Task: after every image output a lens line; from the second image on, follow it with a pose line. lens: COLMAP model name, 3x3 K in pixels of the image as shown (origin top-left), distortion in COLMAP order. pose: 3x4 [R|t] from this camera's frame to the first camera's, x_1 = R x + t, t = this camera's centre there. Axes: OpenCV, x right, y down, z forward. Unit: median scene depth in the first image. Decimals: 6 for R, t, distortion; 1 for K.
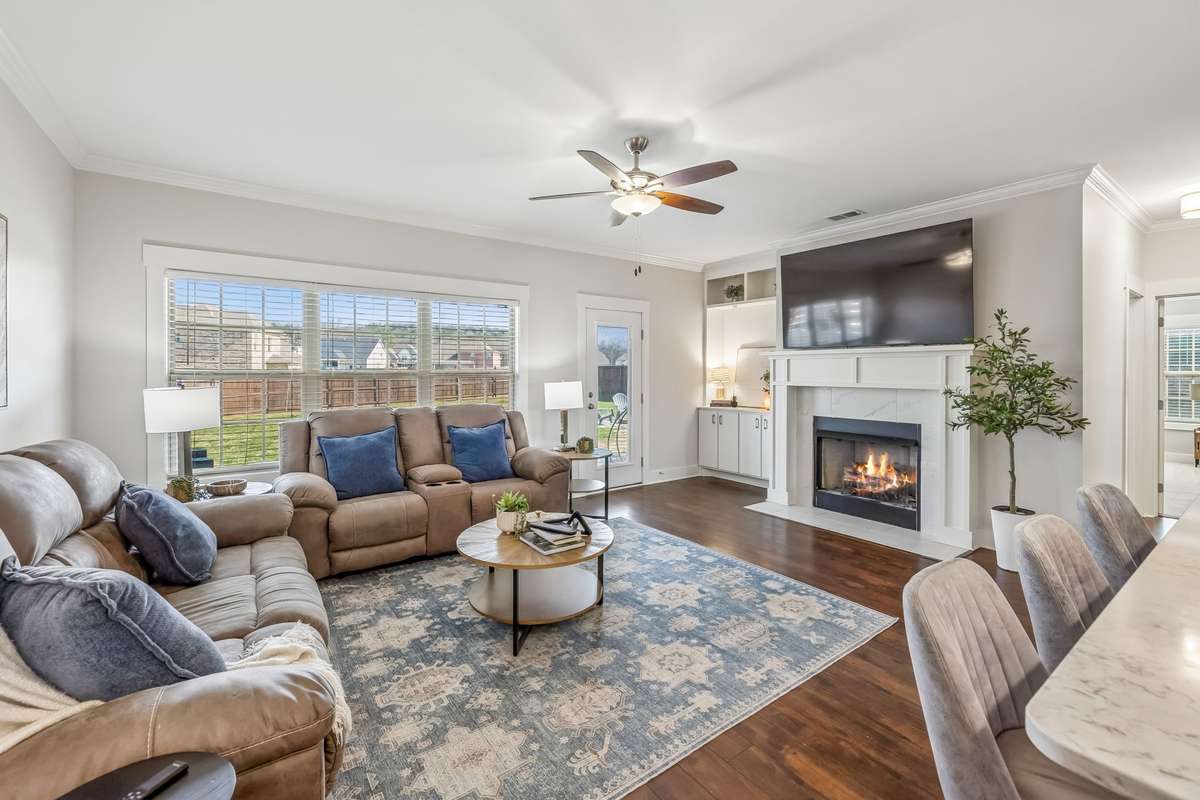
lens RADIAL K [[503.4, 0, 601.2], [0, 503.4, 375.5], [0, 0, 1]] dist [0.001415, 0.000168]
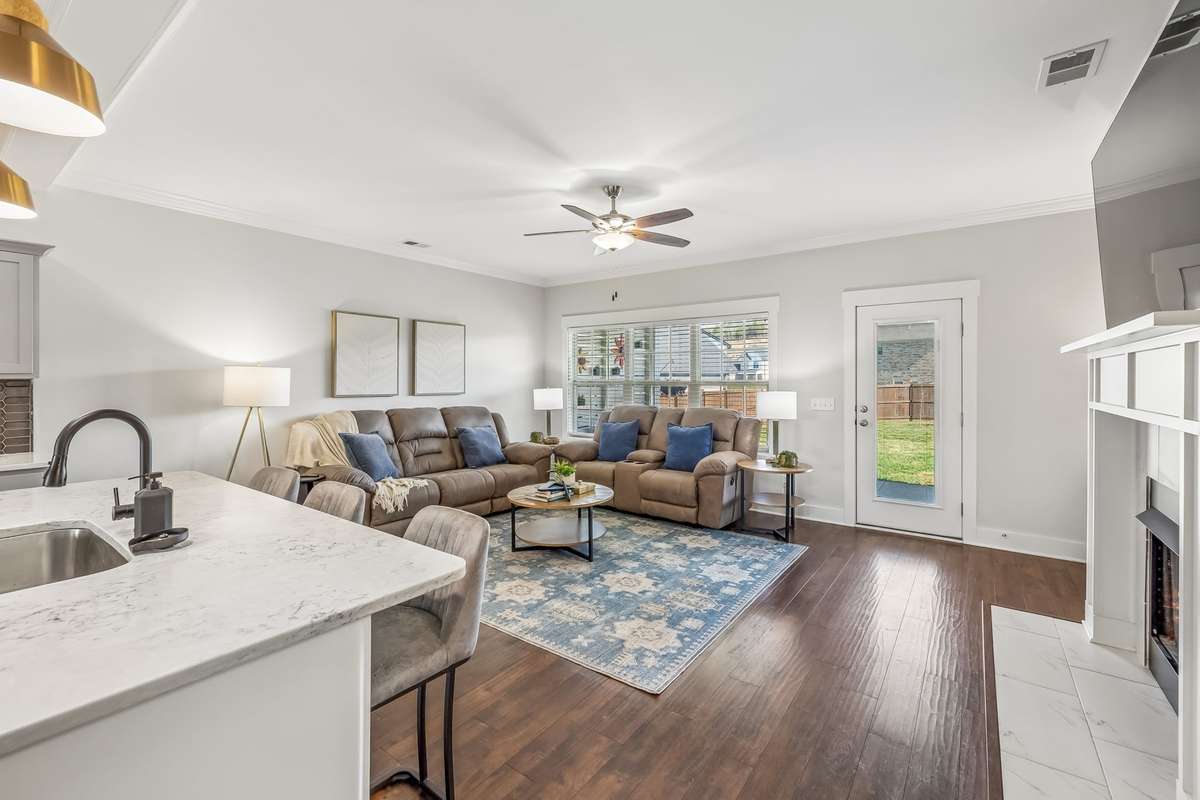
lens RADIAL K [[503.4, 0, 601.2], [0, 503.4, 375.5], [0, 0, 1]] dist [0.001415, 0.000168]
pose [[0.310264, -0.006000, -0.950631, 1.202032], [-0.010757, 0.999894, -0.009822, -0.008063], [0.950590, 0.013273, 0.310167, 0.605309]]
